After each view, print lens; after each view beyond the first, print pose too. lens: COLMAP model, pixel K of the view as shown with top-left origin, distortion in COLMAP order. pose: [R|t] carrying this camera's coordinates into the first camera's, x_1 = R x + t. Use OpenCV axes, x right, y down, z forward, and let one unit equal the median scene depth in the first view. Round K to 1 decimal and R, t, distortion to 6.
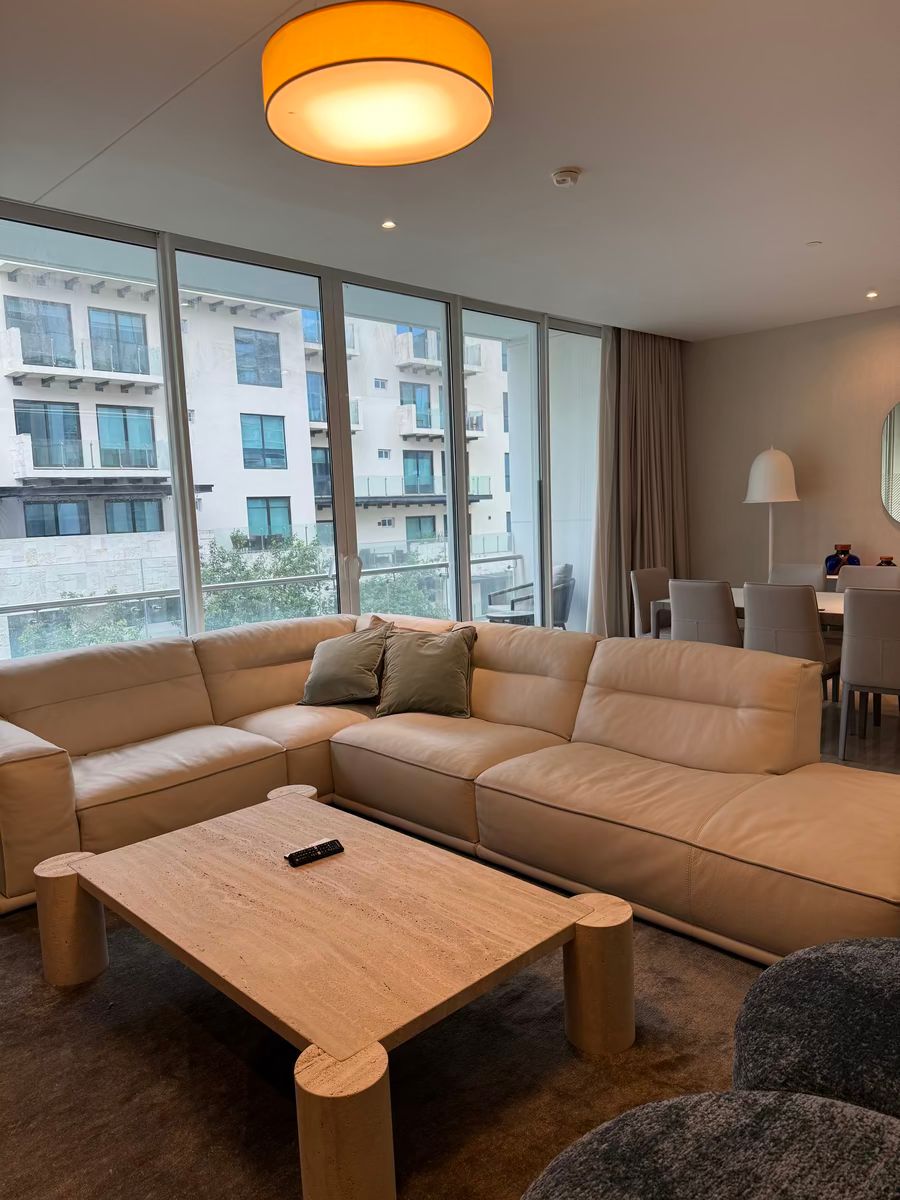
lens RADIAL K [[843.4, 0, 443.9], [0, 843.4, 602.8], [0, 0, 1]] dist [0.094936, -0.129073]
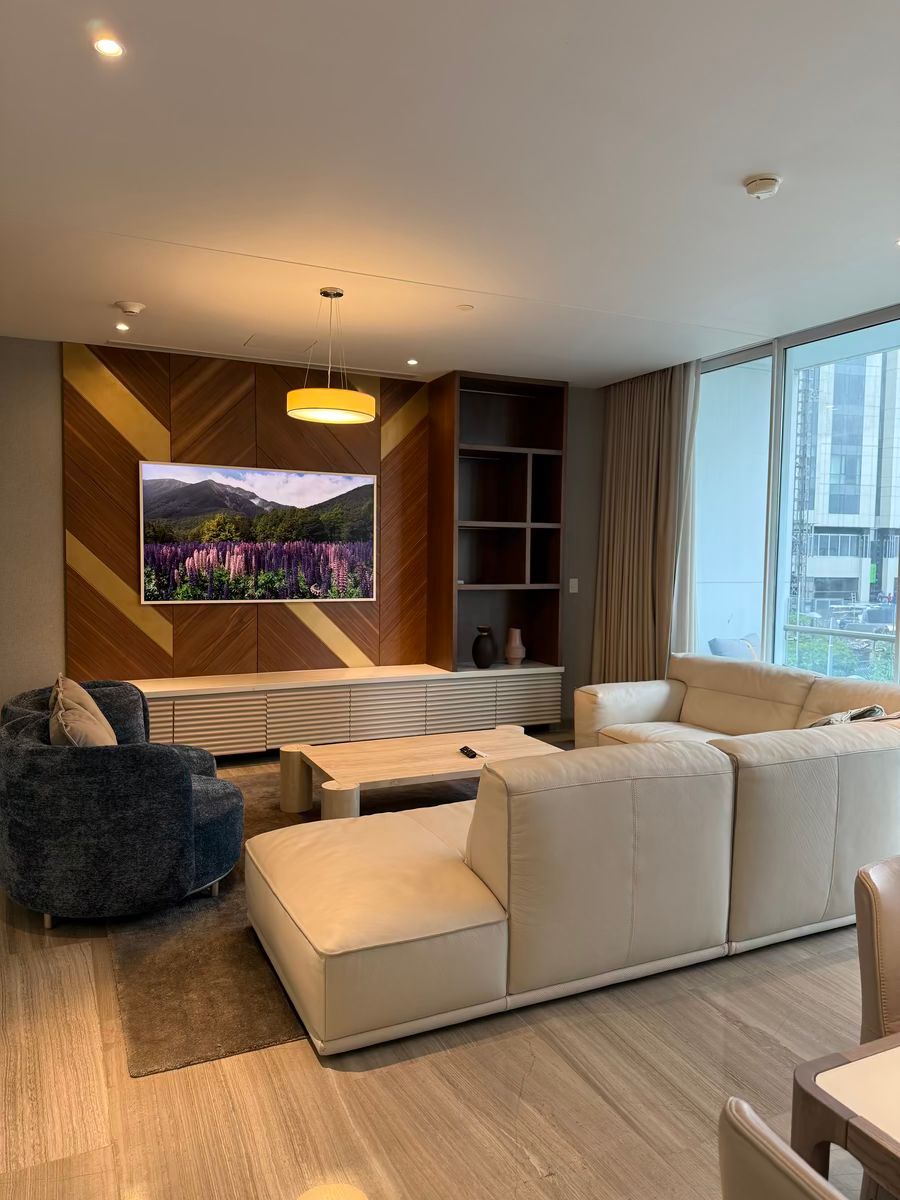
lens RADIAL K [[843.4, 0, 443.9], [0, 843.4, 602.8], [0, 0, 1]] dist [0.094936, -0.129073]
pose [[-0.338372, 0.087688, -0.936918, 1.158333], [-0.113982, 0.984499, 0.133306, -0.194459], [0.934084, 0.151899, -0.323132, 1.124355]]
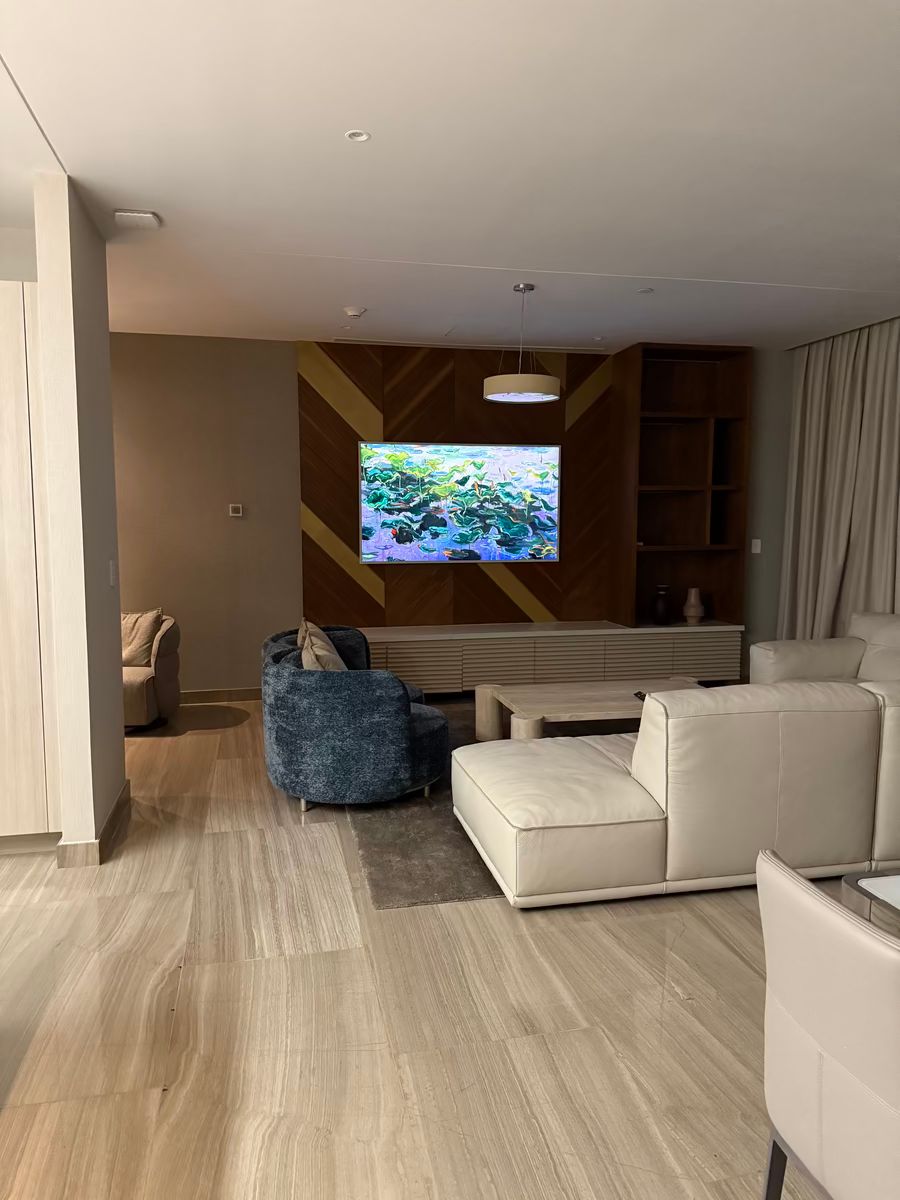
lens RADIAL K [[843.4, 0, 443.9], [0, 843.4, 602.8], [0, 0, 1]] dist [0.094936, -0.129073]
pose [[-0.533384, 0.122756, -0.836919, 1.339128], [-0.083853, 0.976867, 0.196724, -0.214453], [0.841707, 0.175107, -0.510751, 1.210620]]
